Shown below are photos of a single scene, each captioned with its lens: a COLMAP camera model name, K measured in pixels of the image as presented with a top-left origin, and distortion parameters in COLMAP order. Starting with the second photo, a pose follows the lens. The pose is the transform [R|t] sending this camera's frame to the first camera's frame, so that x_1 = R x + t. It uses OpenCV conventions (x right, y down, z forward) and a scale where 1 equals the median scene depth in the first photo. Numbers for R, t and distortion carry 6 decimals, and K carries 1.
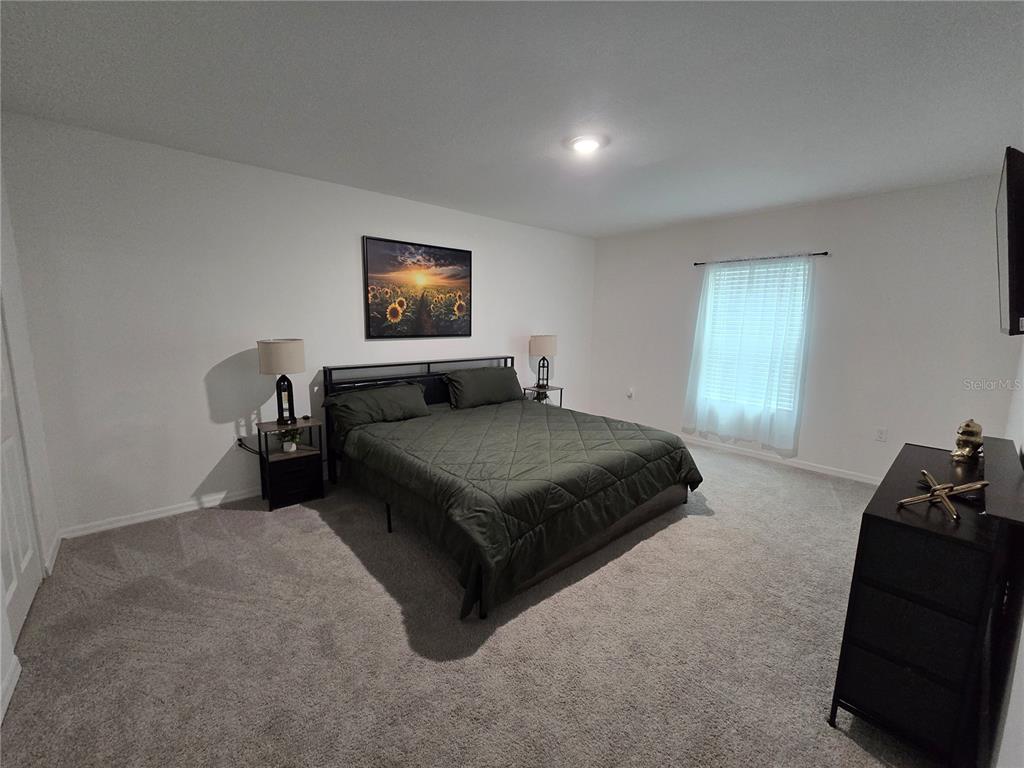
lens RADIAL K [[420.3, 0, 507.4], [0, 420.3, 380.4], [0, 0, 1]] dist [-0.002905, 0.000608]
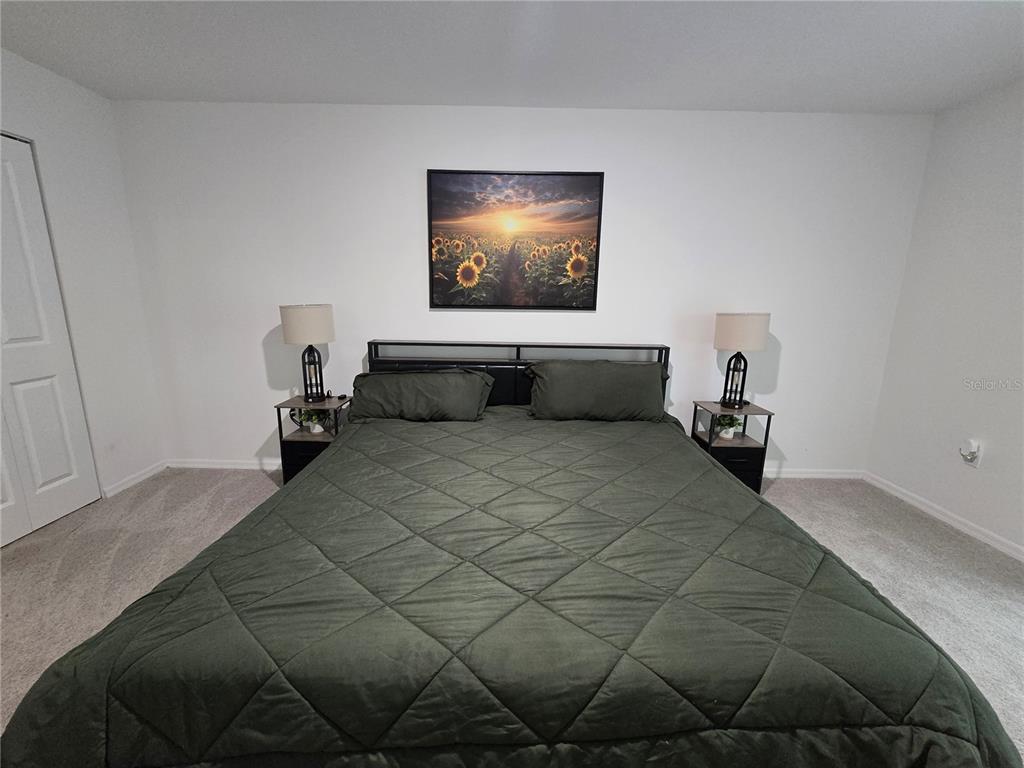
lens RADIAL K [[420.3, 0, 507.4], [0, 420.3, 380.4], [0, 0, 1]] dist [-0.002905, 0.000608]
pose [[0.754284, 0.134503, -0.642623, 0.265641], [-0.099916, 0.990906, 0.090122, -0.046763], [0.648901, -0.003770, 0.760864, 0.461586]]
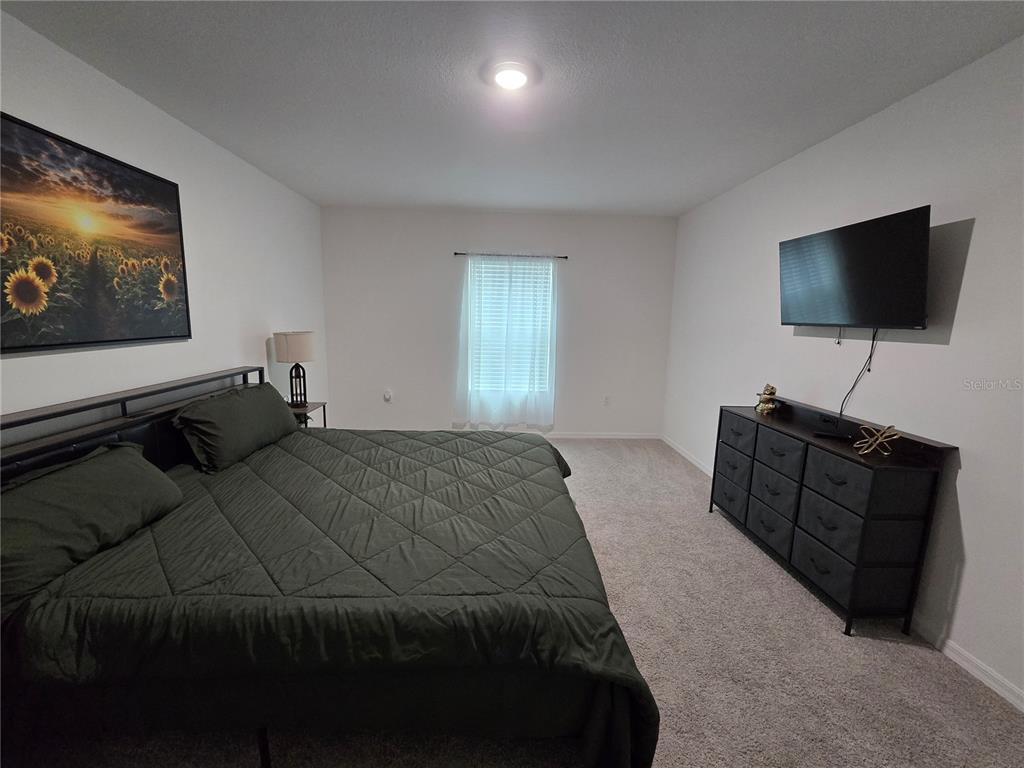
lens RADIAL K [[420.3, 0, 507.4], [0, 420.3, 380.4], [0, 0, 1]] dist [-0.002905, 0.000608]
pose [[0.633409, -0.116817, 0.764949, -0.281528], [0.096847, 0.992734, 0.071410, -0.052478], [-0.767733, 0.028852, 0.640120, 0.343106]]
